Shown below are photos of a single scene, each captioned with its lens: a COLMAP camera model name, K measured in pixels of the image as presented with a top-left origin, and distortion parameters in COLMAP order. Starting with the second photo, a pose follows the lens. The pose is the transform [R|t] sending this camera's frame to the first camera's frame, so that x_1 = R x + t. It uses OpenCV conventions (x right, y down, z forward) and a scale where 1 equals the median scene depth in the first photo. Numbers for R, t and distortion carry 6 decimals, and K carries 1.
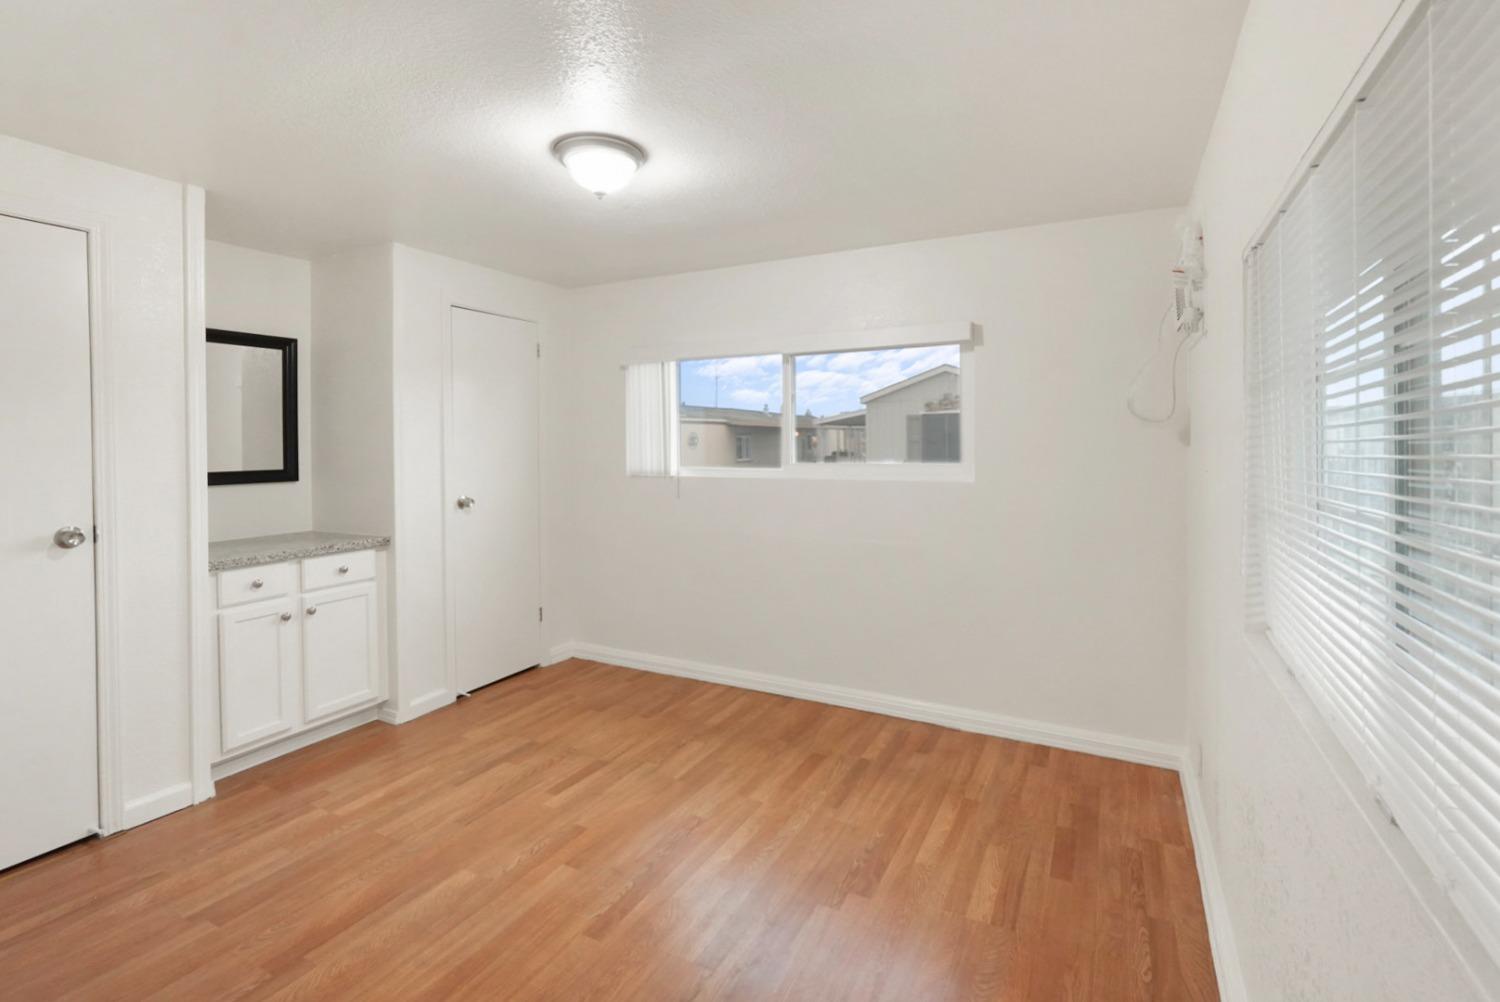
lens RADIAL K [[662.3, 0, 765.5], [0, 662.3, 453.1], [0, 0, 1]] dist [0.009502, 0.000029]
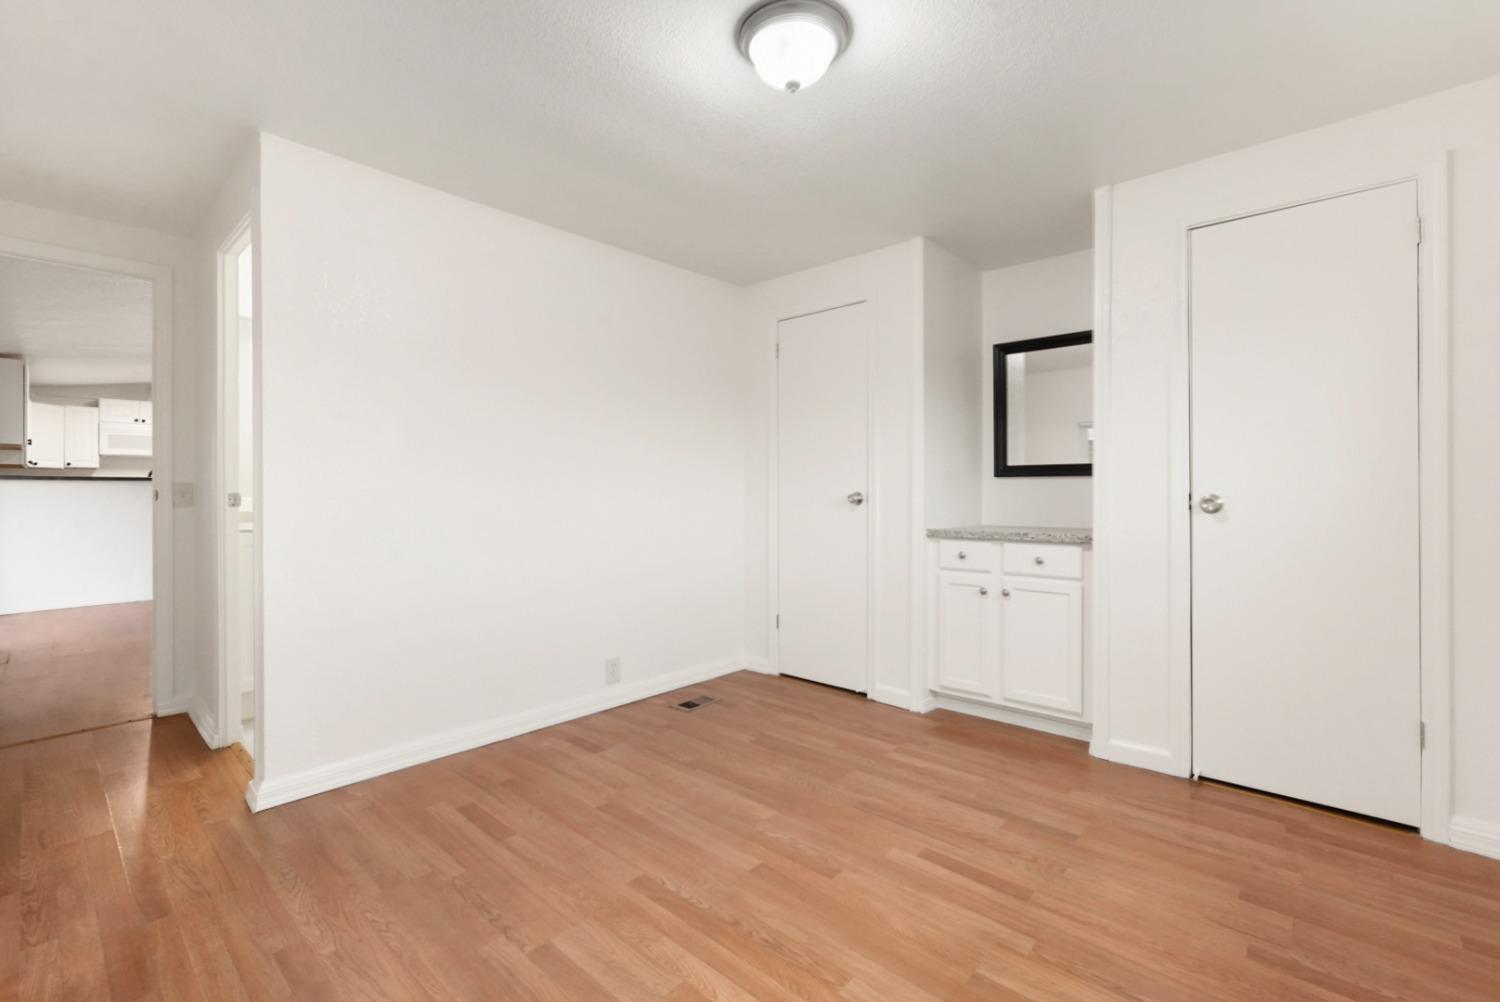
lens RADIAL K [[662.3, 0, 748.1], [0, 662.3, 488.9], [0, 0, 1]] dist [0.009502, 0.000029]
pose [[-0.243315, 0.005045, -0.969934, 0.463167], [-0.005630, 0.999962, 0.006614, 0.077244], [0.969931, 0.007070, -0.243277, 0.949102]]
